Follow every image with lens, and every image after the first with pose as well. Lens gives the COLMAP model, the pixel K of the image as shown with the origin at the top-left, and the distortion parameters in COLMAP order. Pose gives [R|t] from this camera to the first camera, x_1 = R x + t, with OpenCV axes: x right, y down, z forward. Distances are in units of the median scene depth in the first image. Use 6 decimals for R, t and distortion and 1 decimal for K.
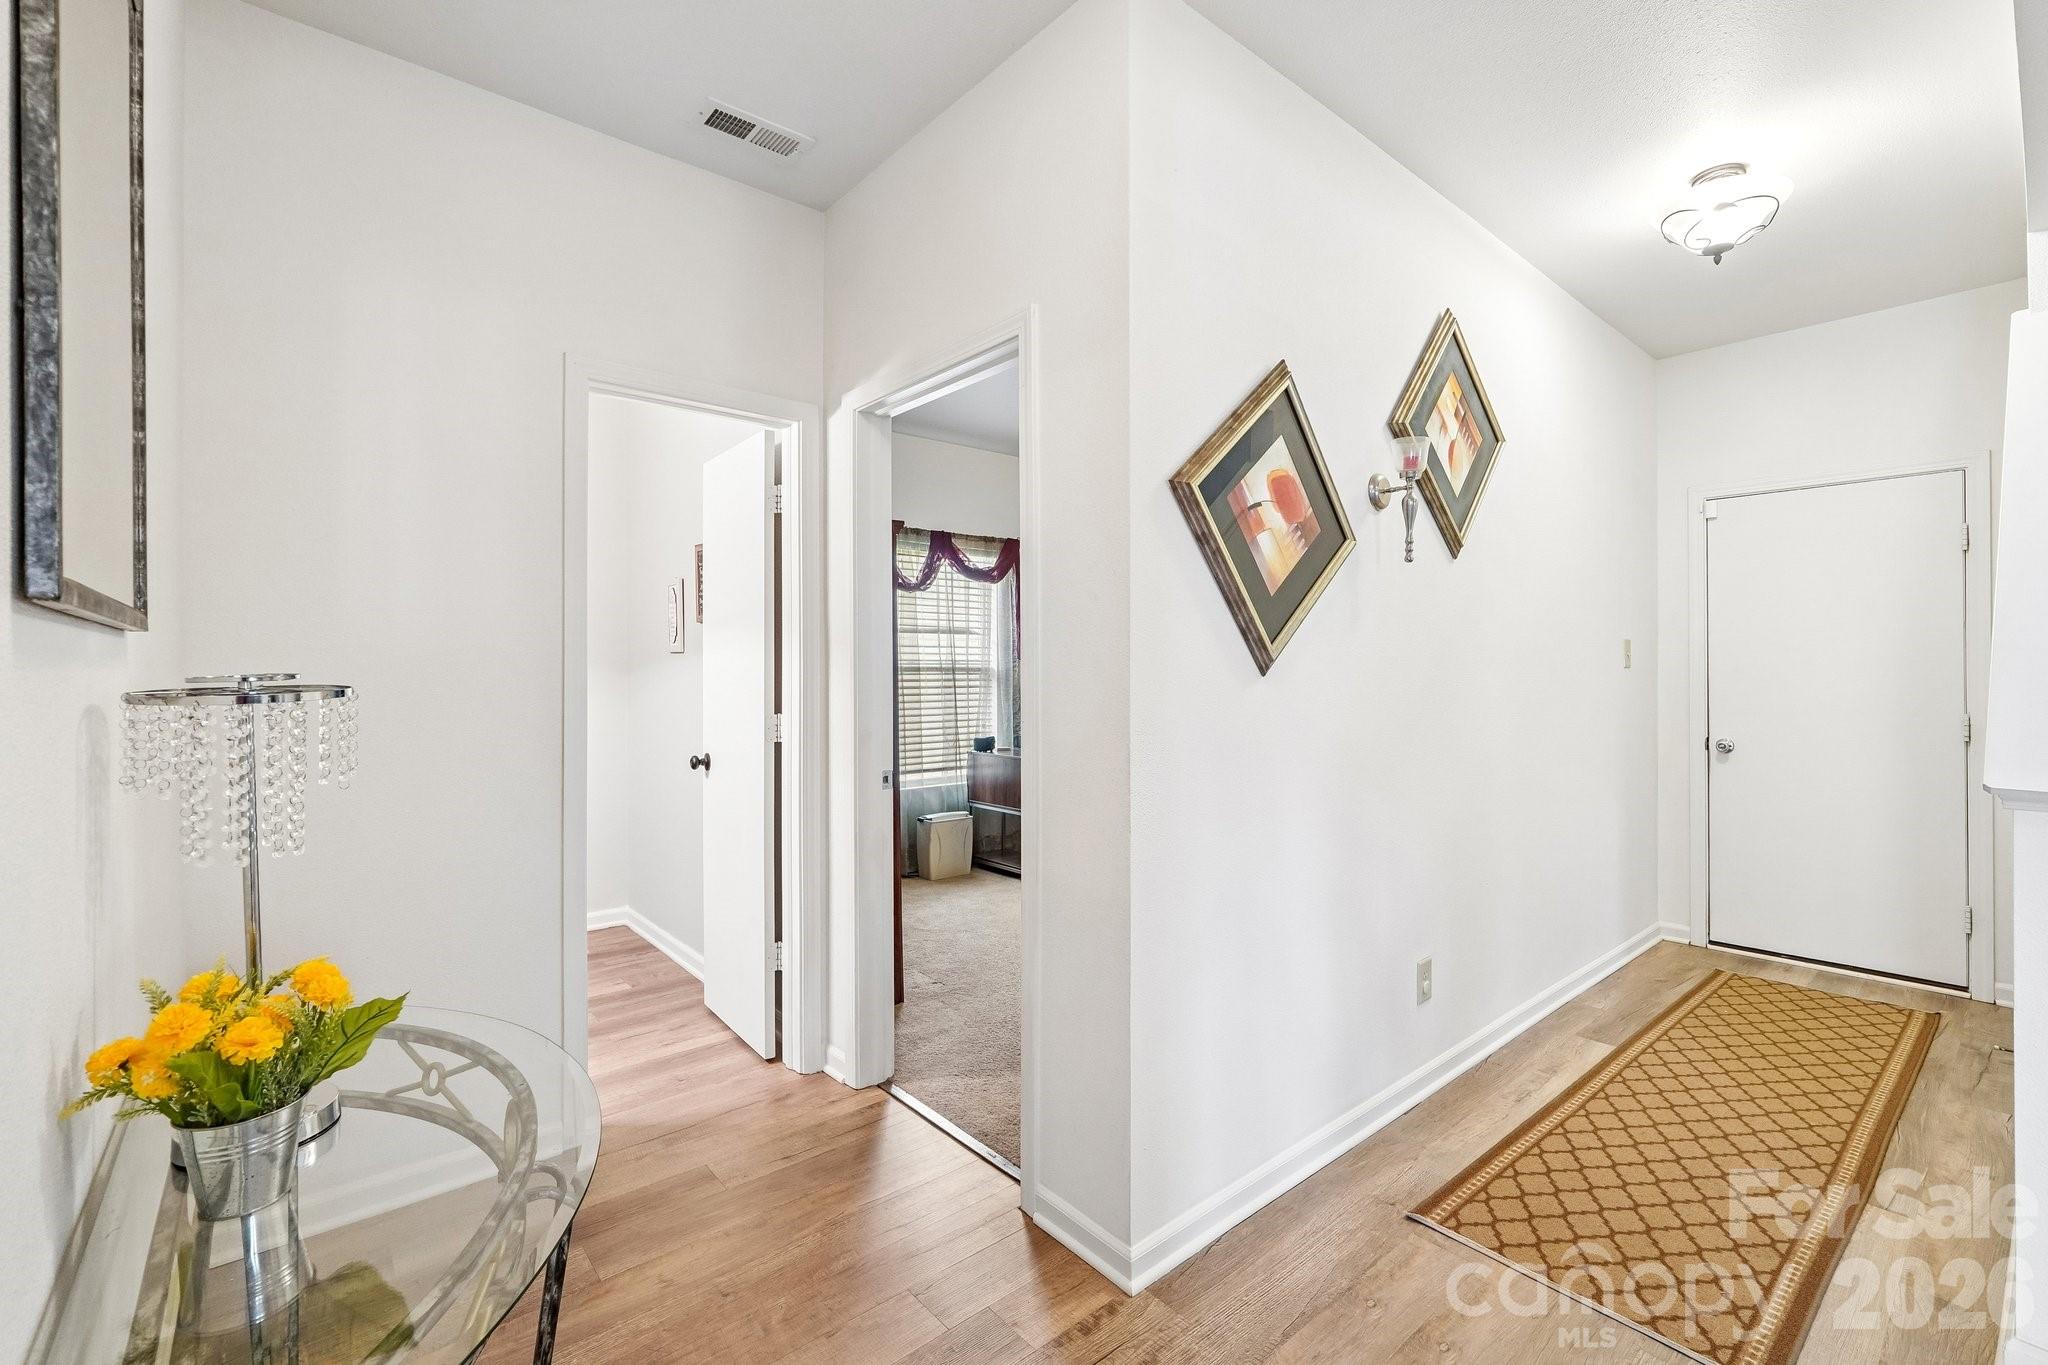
lens RADIAL K [[878.7, 0, 1023.5], [0, 878.7, 677.1], [0, 0, 1]] dist [-0.007356, 0.002265]
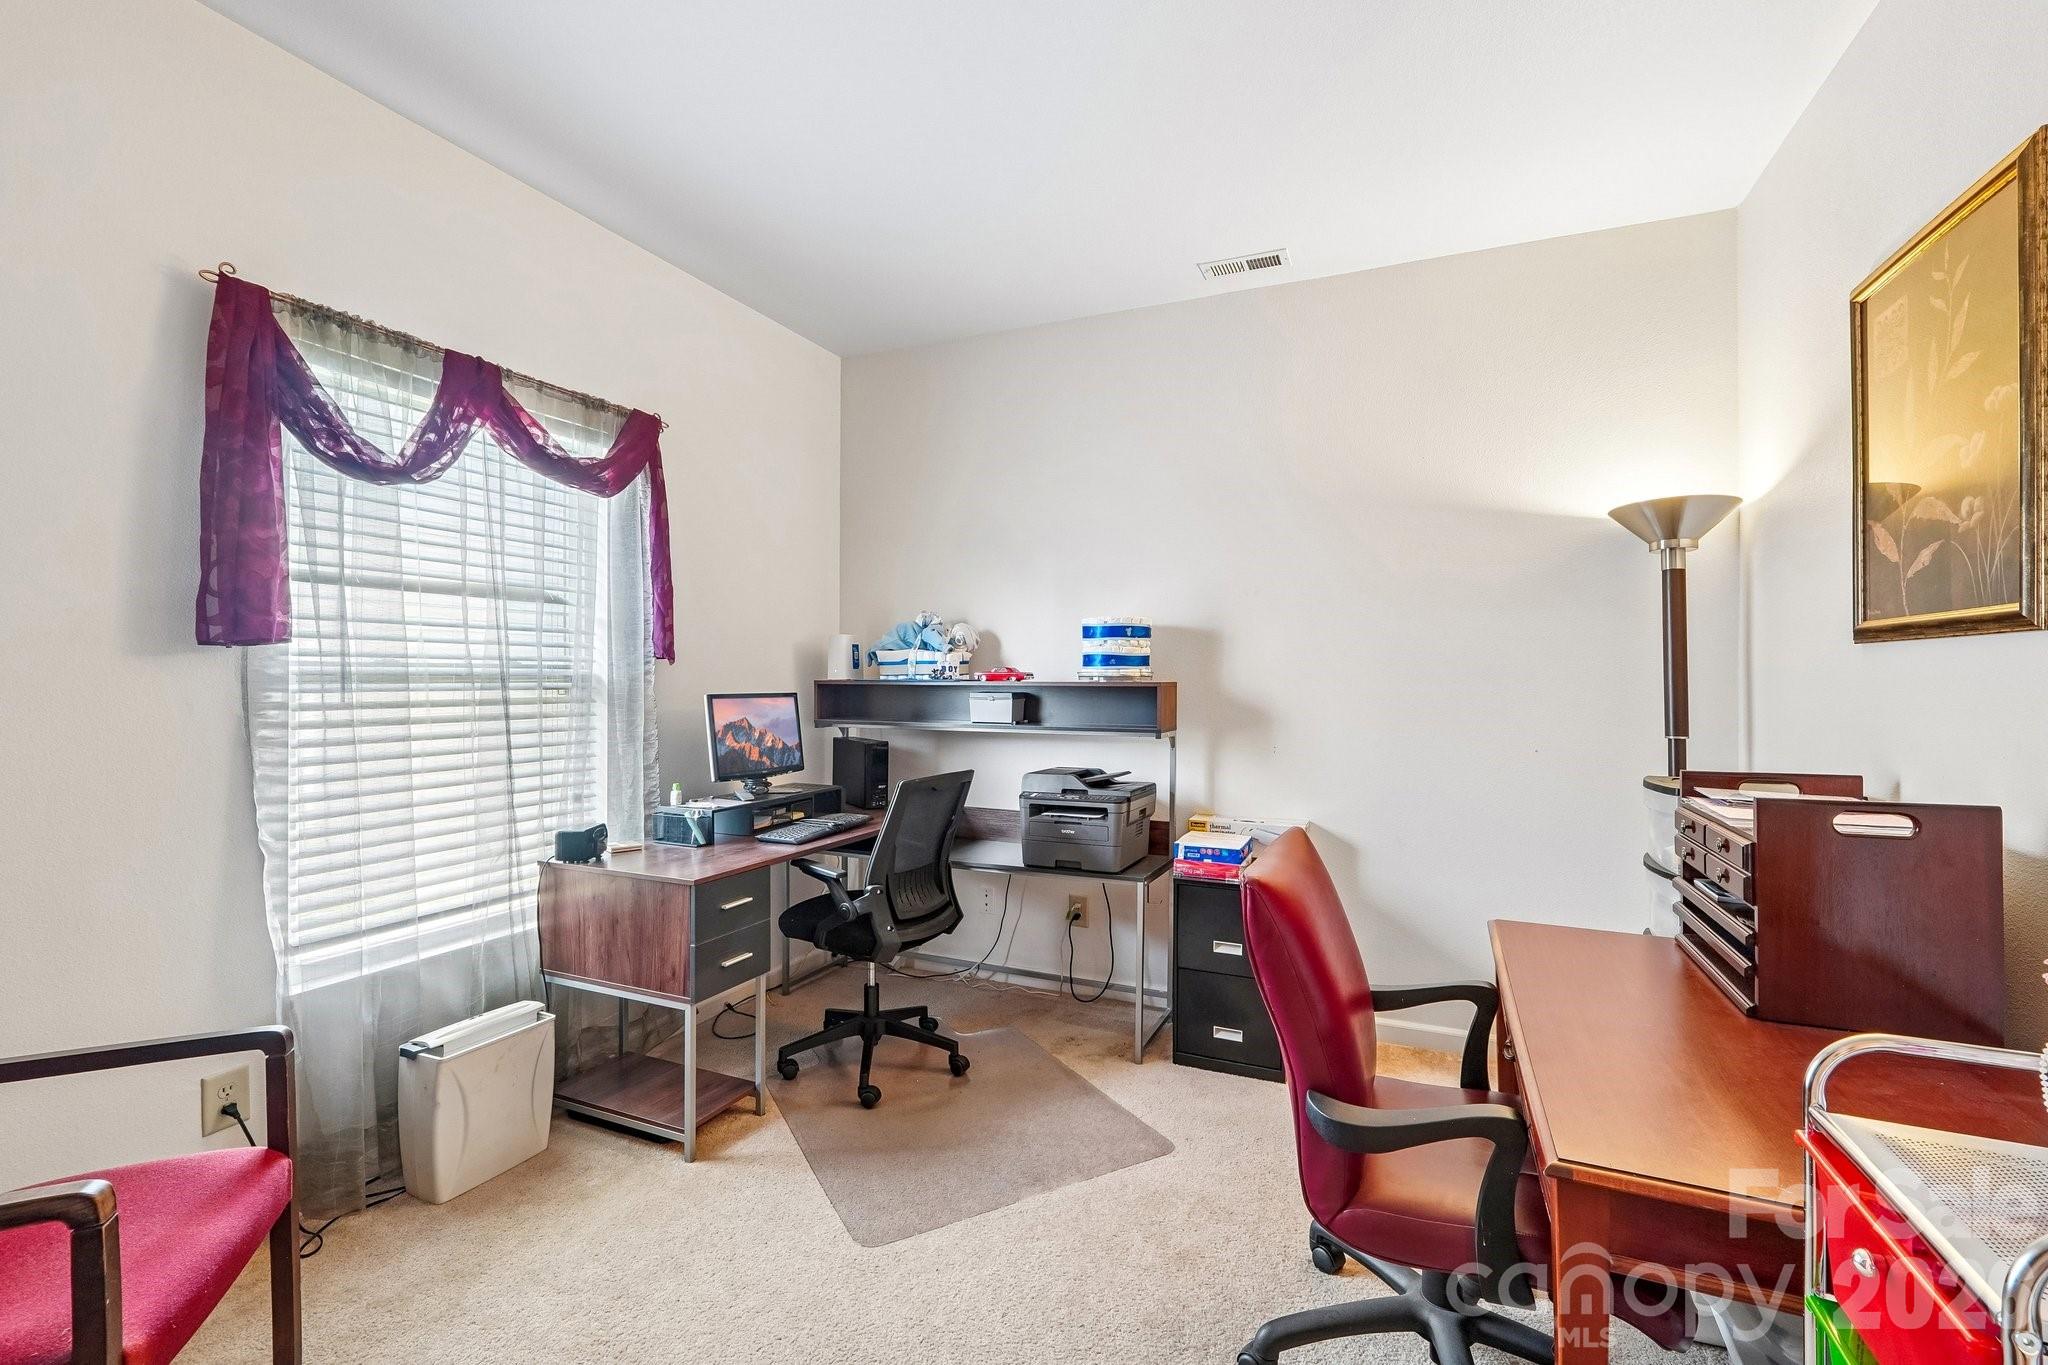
lens RADIAL K [[878.7, 0, 1026.9], [0, 878.7, 678.0], [0, 0, 1]] dist [-0.007356, 0.002265]
pose [[0.896632, 0.003755, 0.442761, -0.039119], [-0.000786, 0.999976, -0.006888, -0.006184], [-0.442776, 0.005827, 0.896613, 0.489180]]
